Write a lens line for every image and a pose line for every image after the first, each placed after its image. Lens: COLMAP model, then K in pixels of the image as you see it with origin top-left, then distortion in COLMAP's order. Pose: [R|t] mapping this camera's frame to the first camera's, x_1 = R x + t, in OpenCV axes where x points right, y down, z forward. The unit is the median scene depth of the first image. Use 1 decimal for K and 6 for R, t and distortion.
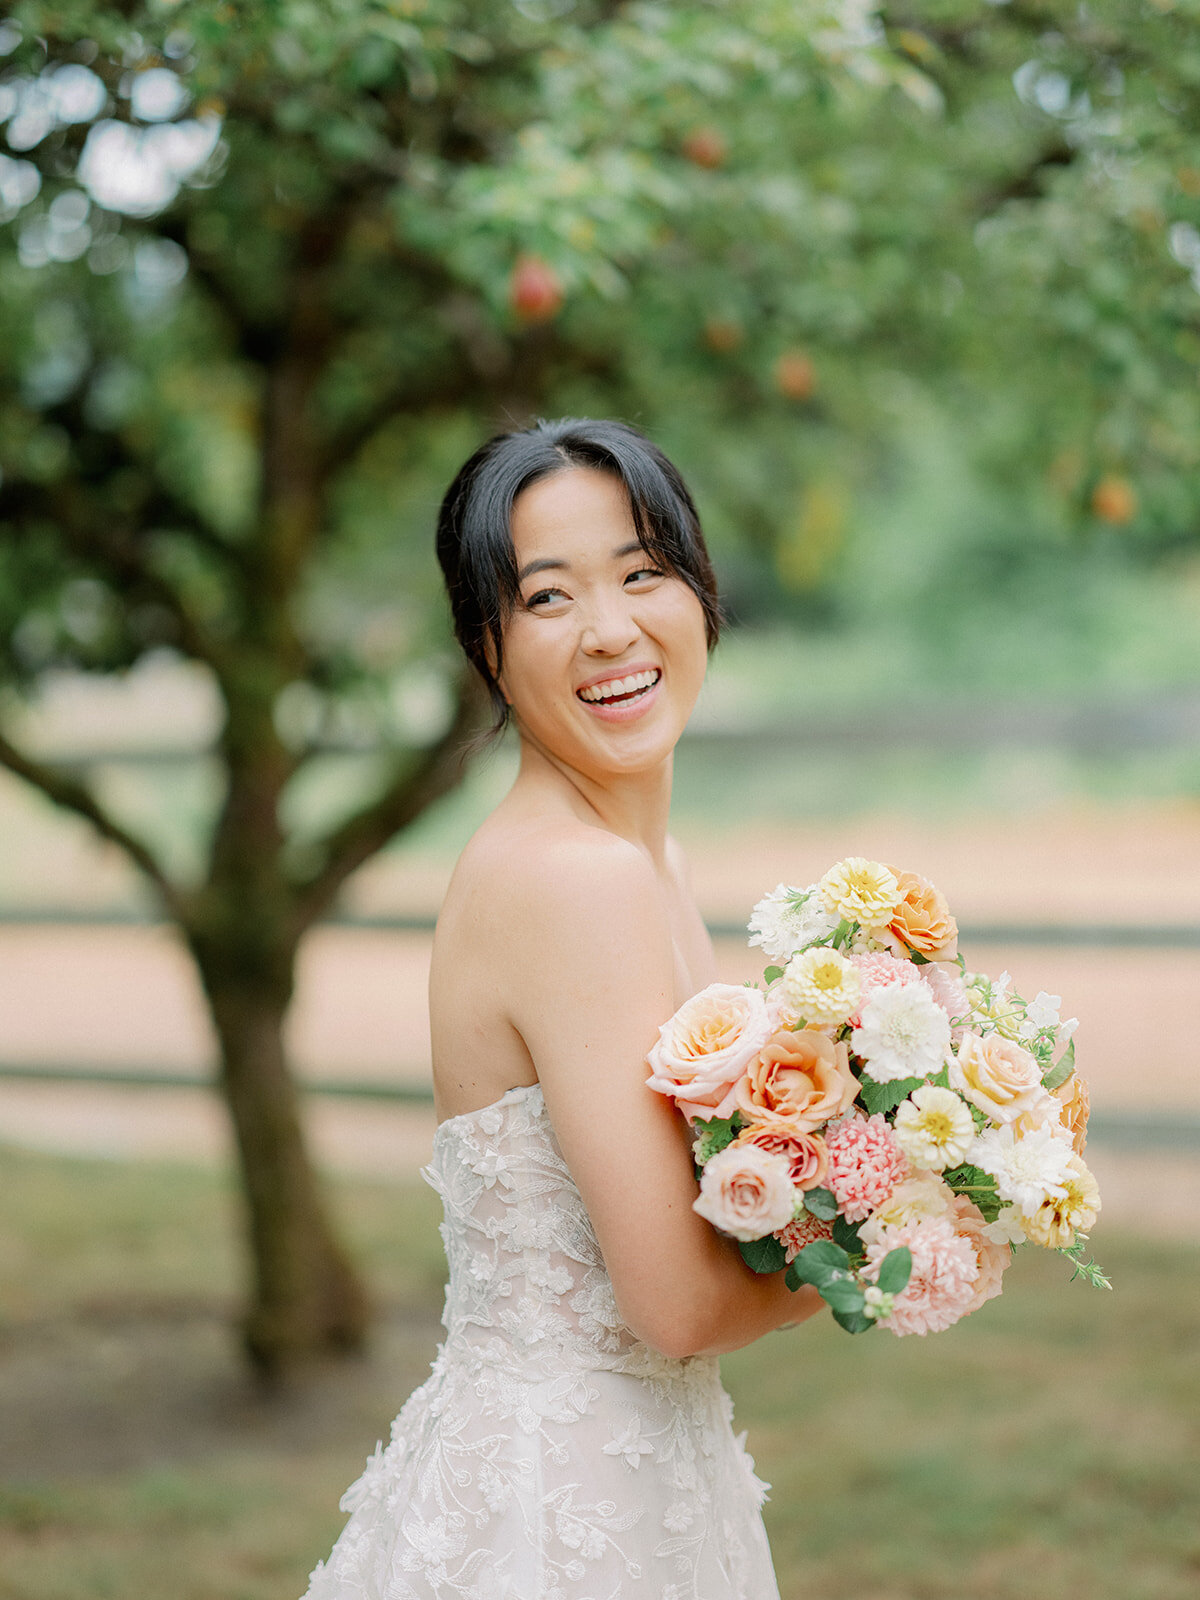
lens RADIAL K [[2765.7, 0, 619.3], [0, 2765.7, 848.5], [0, 0, 1]] dist [0.037817, -0.109173]
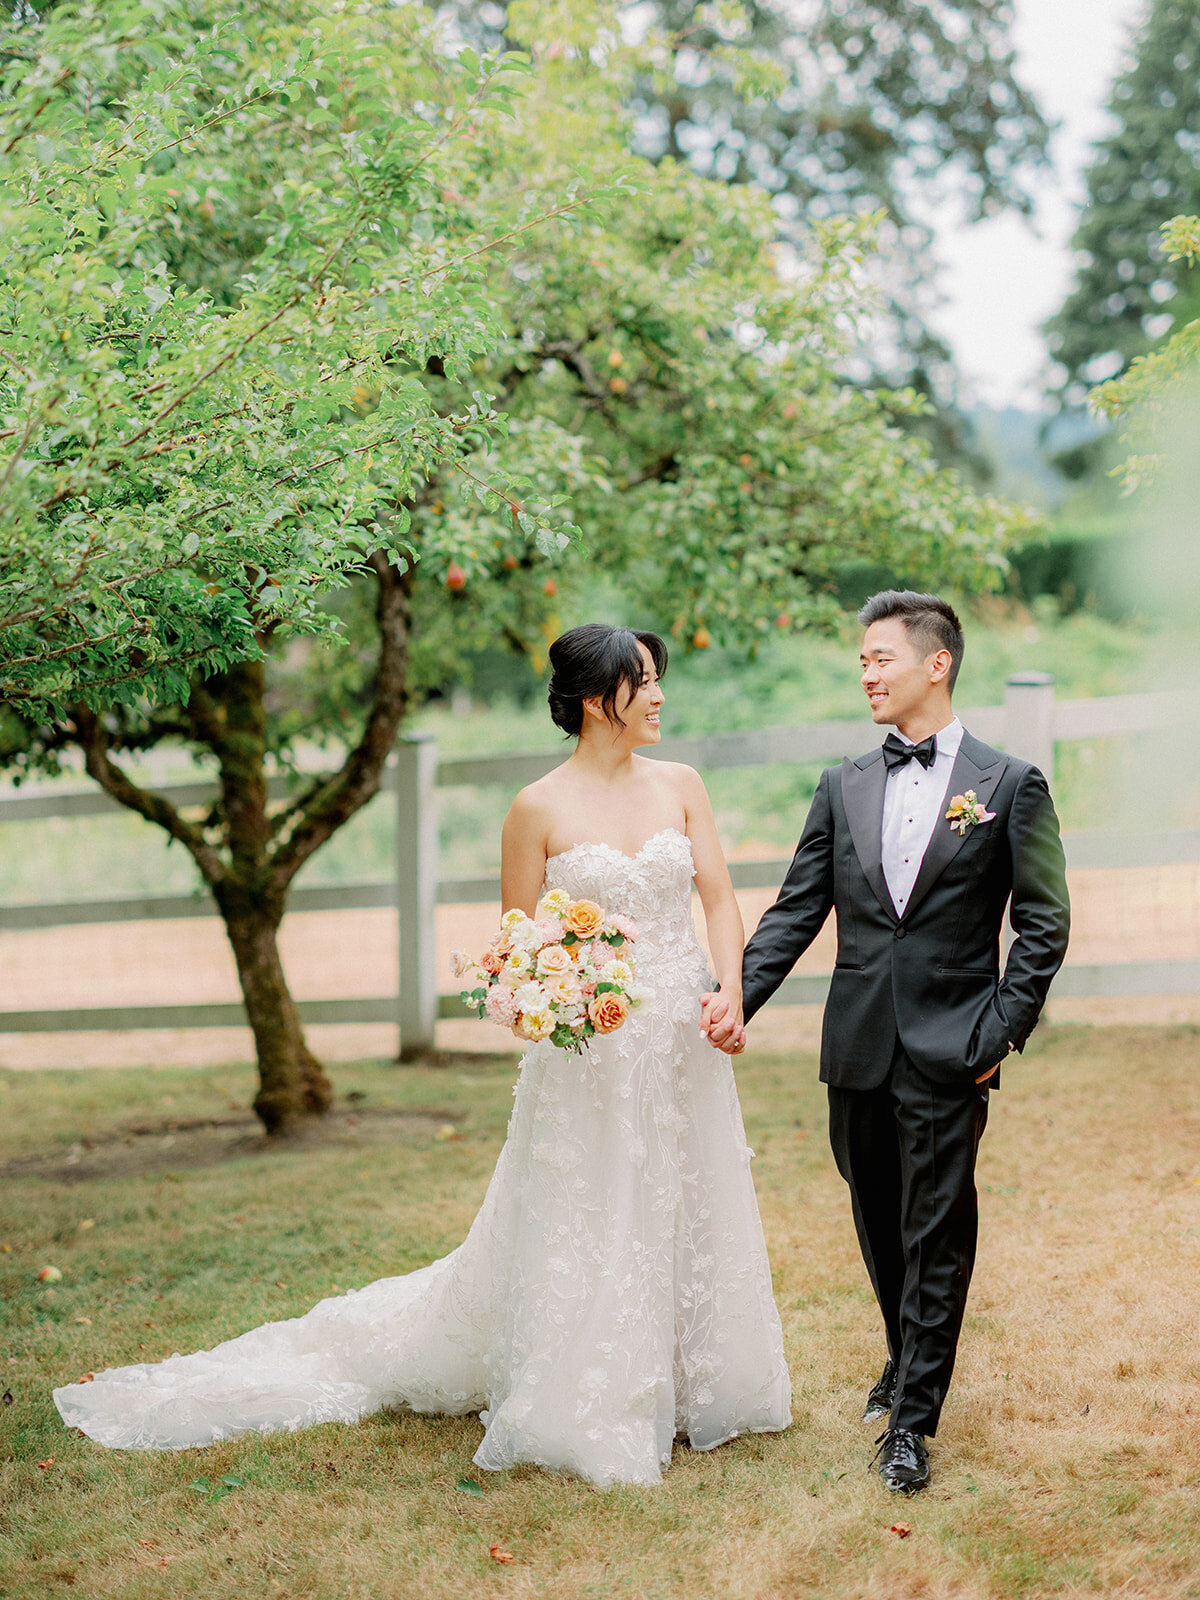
lens RADIAL K [[3037.4, 0, 600.0], [0, 3037.4, 800.0], [0, 0, 1]] dist [-0.000714, 0.160982]
pose [[0.993803, -0.050598, 0.098970, -0.186547], [0.055242, 0.997469, -0.044765, 0.134761], [-0.096454, 0.049955, 0.994083, -1.778316]]
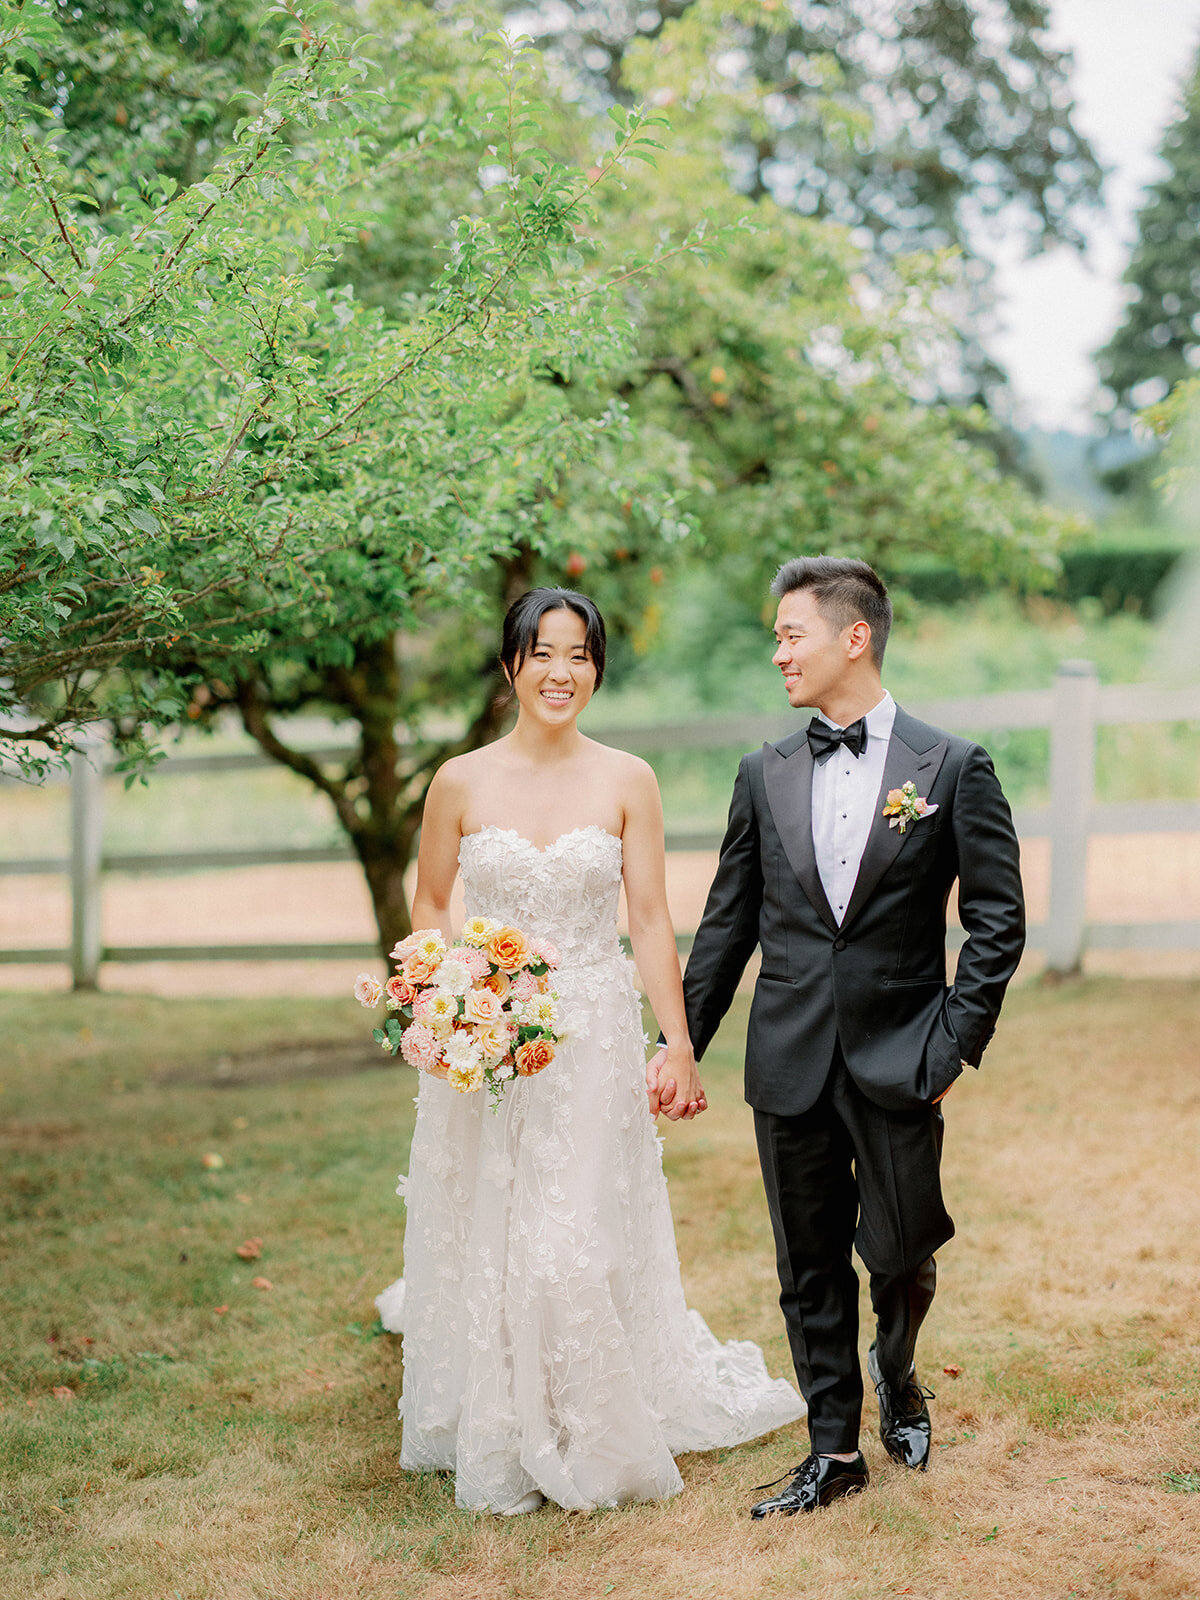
lens RADIAL K [[2765.7, 0, 619.3], [0, 2765.7, 848.5], [0, 0, 1]] dist [0.037817, -0.109173]
pose [[0.996510, -0.029887, 0.077942, -0.222841], [0.031598, 0.999284, -0.020814, 0.159008], [-0.077264, 0.023204, 0.996741, -1.896964]]
